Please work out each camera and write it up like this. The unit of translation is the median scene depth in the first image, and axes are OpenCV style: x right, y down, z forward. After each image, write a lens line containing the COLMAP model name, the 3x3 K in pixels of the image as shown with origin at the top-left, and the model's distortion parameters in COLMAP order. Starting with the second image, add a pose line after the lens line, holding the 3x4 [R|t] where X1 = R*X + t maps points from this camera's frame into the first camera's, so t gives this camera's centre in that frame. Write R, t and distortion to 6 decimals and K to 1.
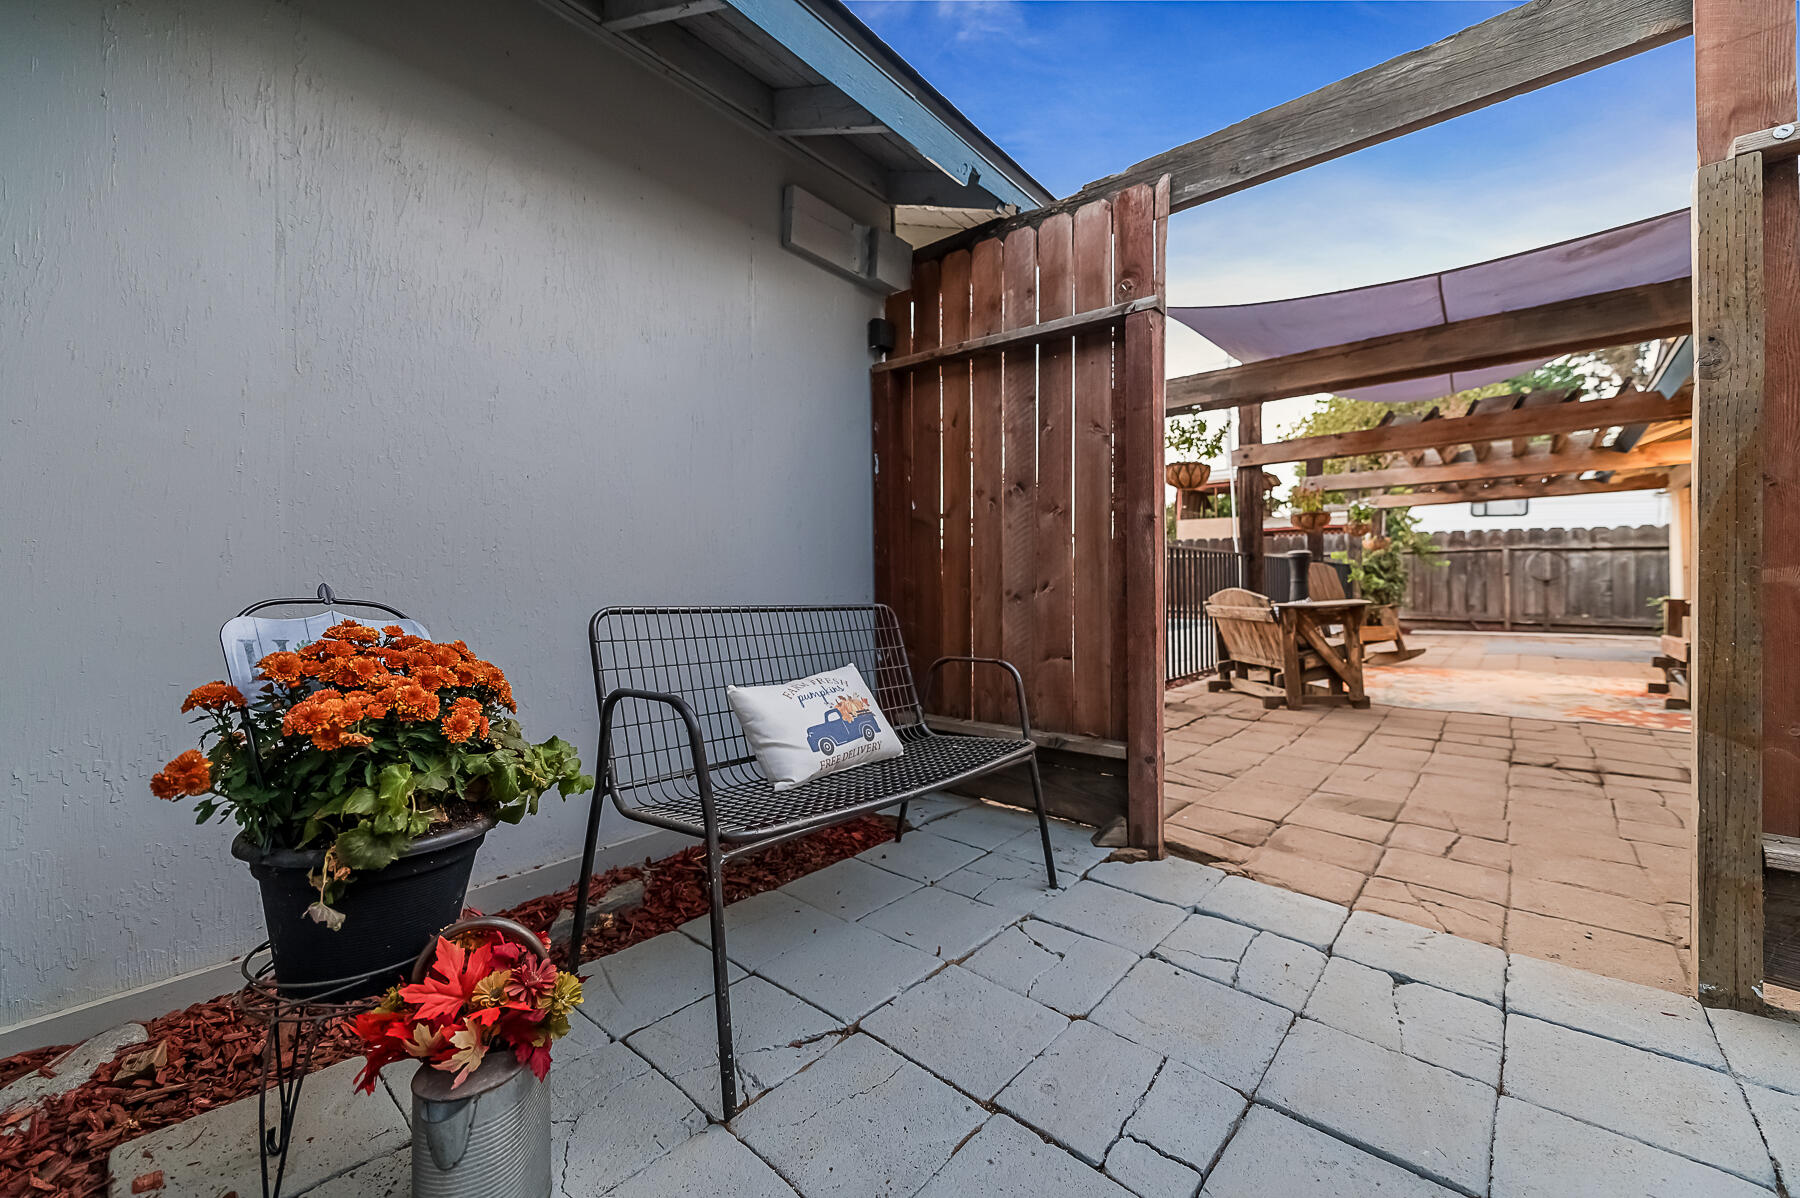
lens RADIAL K [[708.7, 0, 891.5], [0, 708.7, 573.6], [0, 0, 1]] dist [0.002150, -0.000089]
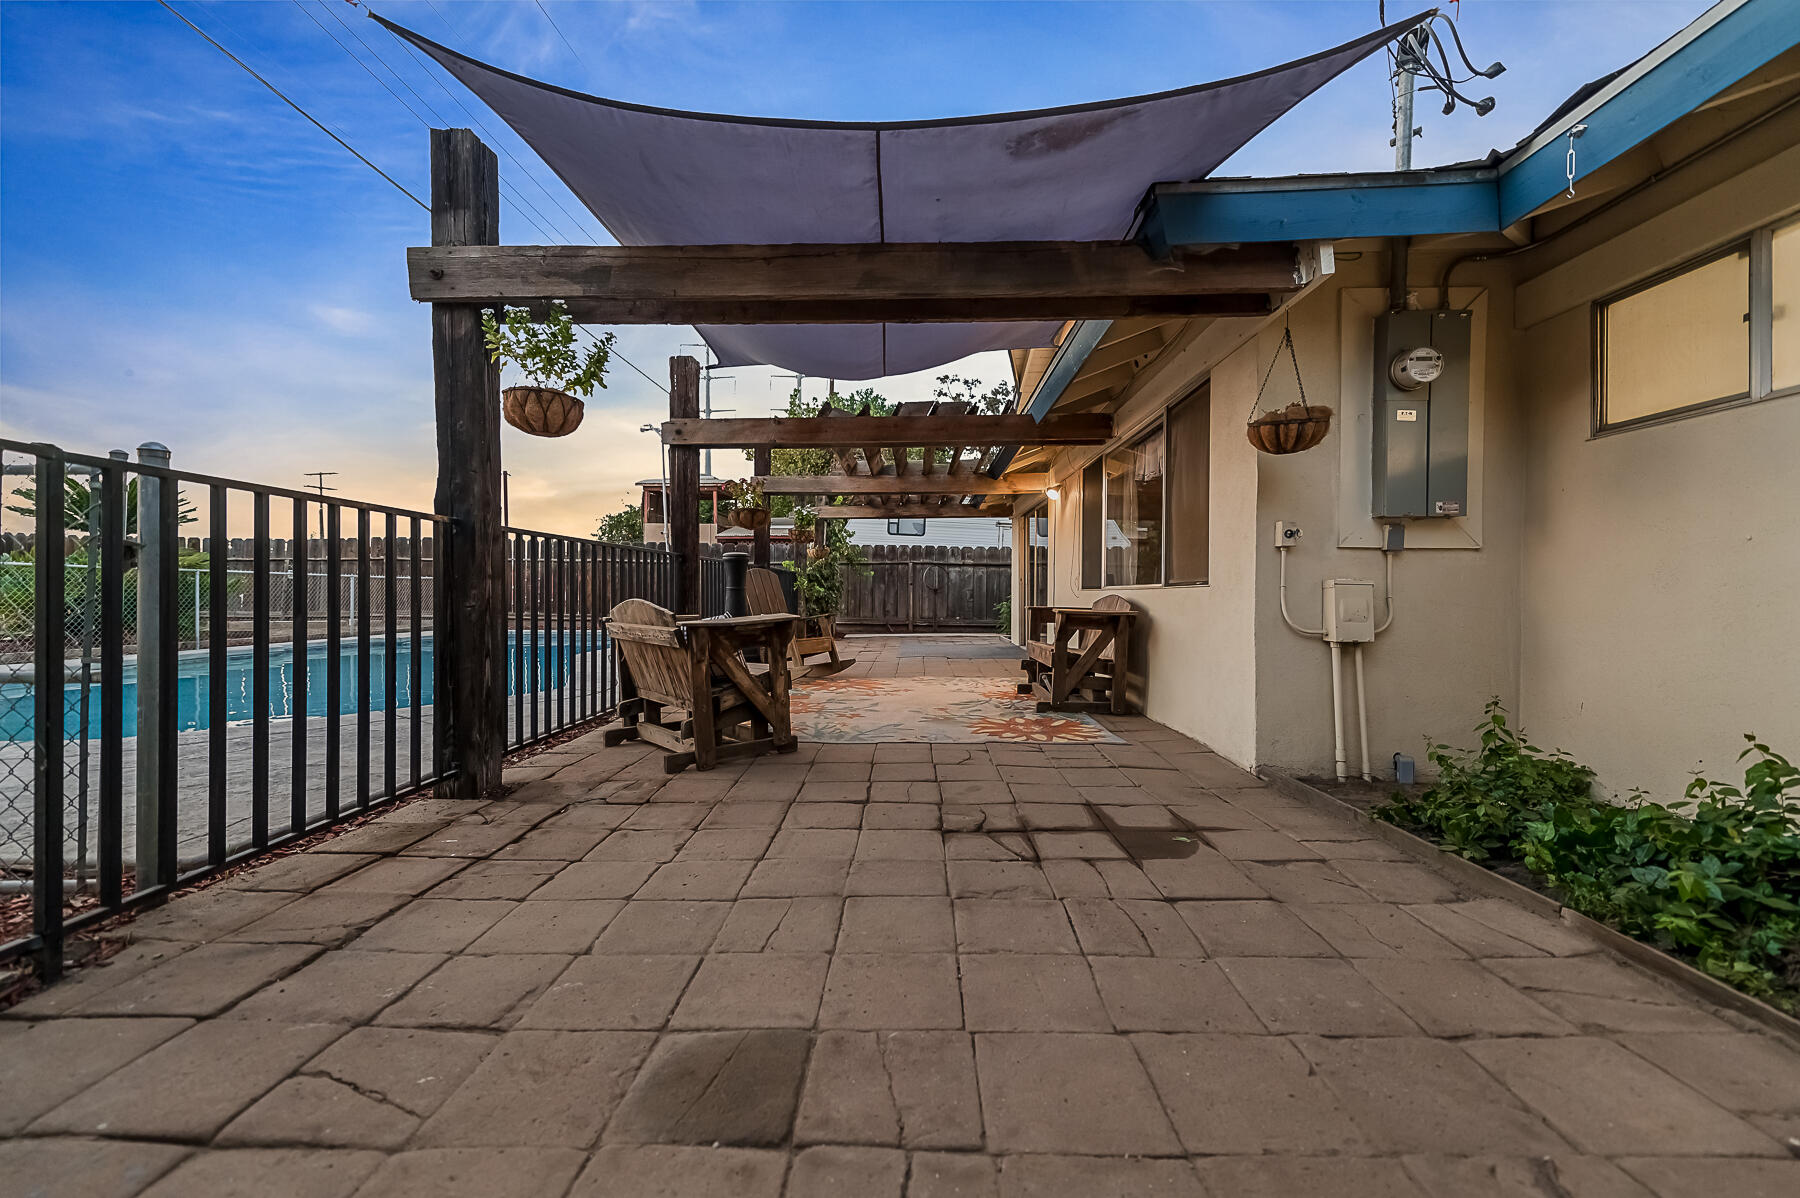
lens RADIAL K [[708.7, 0, 891.5], [0, 708.7, 573.6], [0, 0, 1]] dist [0.002150, -0.000089]
pose [[0.767956, 0.019487, 0.640206, 0.201590], [-0.013259, 0.999807, -0.014528, 0.002674], [-0.640365, 0.002668, 0.768066, 0.267142]]
